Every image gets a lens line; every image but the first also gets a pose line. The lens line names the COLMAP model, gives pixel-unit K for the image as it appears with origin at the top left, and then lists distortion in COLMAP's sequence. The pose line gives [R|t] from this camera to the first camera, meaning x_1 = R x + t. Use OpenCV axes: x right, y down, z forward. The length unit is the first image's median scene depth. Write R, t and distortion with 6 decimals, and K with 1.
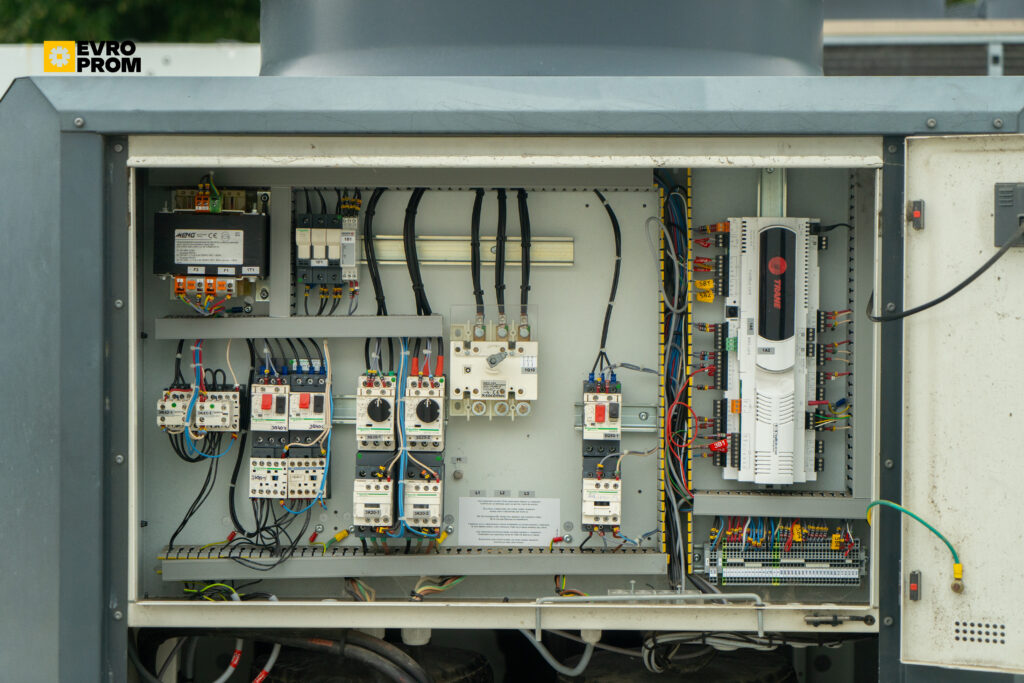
lens RADIAL K [[1997.5, 0, 510.0], [0, 1997.5, 328.8], [0, 0, 1]] dist [0.040565, 0.182205]
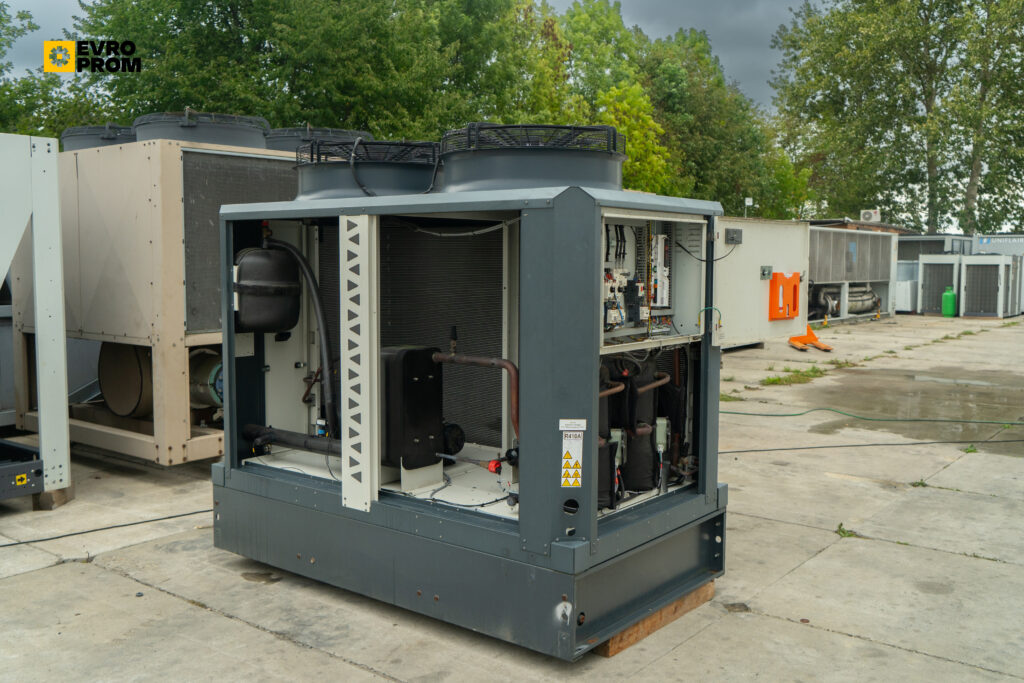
lens RADIAL K [[946.5, 0, 512.0], [0, 946.5, 341.5], [0, 0, 1]] dist [0.004732, 0.012698]
pose [[0.599046, -0.072901, 0.797389, -1.455892], [0.018390, 0.996837, 0.077320, 0.000966], [-0.800504, -0.031654, 0.598491, 0.162376]]
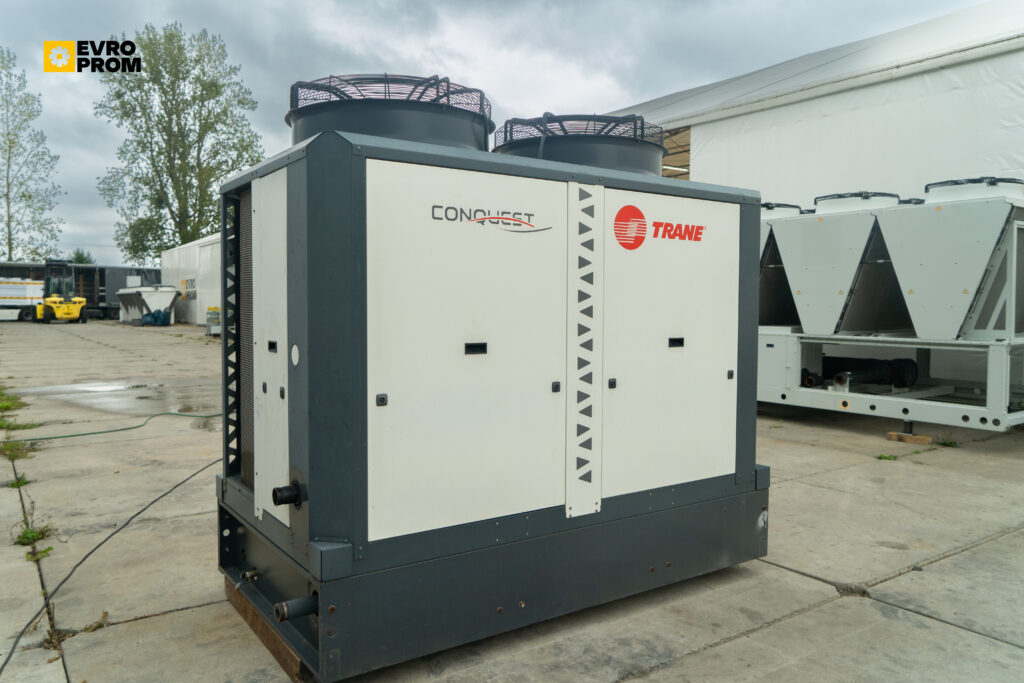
lens RADIAL K [[760.3, 0, 512.0], [0, 760.3, 341.5], [0, 0, 1]] dist [-0.003855, -0.005740]
pose [[-0.590986, -0.049040, 0.805190, -1.176245], [0.010557, 0.997595, 0.068507, 0.069722], [-0.806613, 0.048987, -0.589047, 2.258679]]
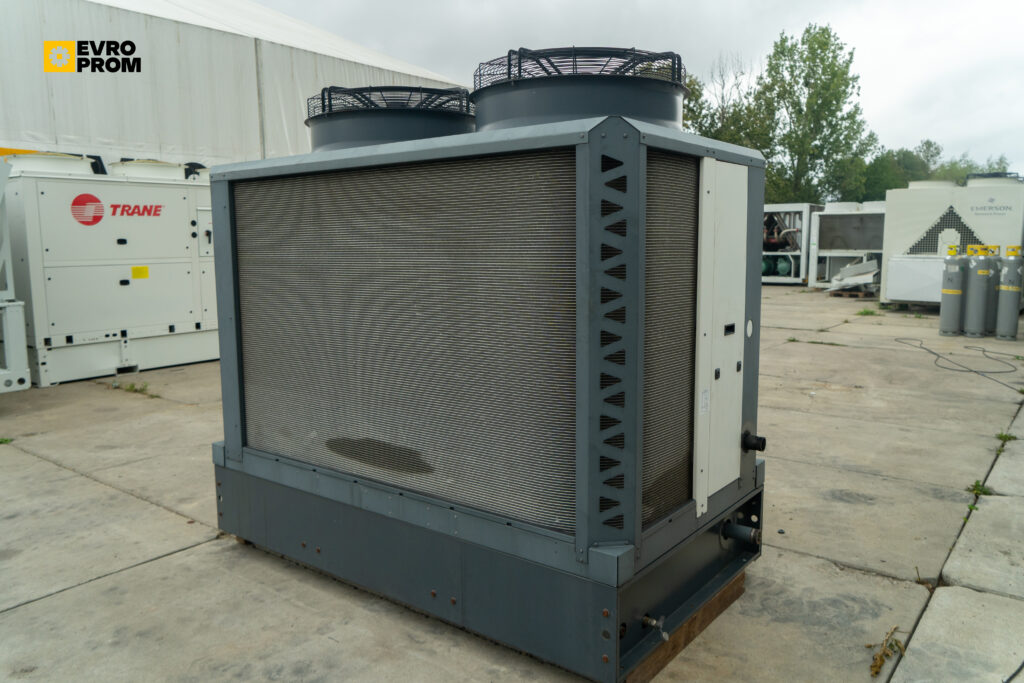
lens RADIAL K [[763.4, 0, 512.0], [0, 763.4, 341.5], [0, 0, 1]] dist [0.001707, 0.000079]
pose [[-0.593014, 0.103875, -0.798464, 1.133004], [-0.015782, 0.989954, 0.140508, 0.003426], [0.805038, 0.095924, -0.585417, 2.315009]]
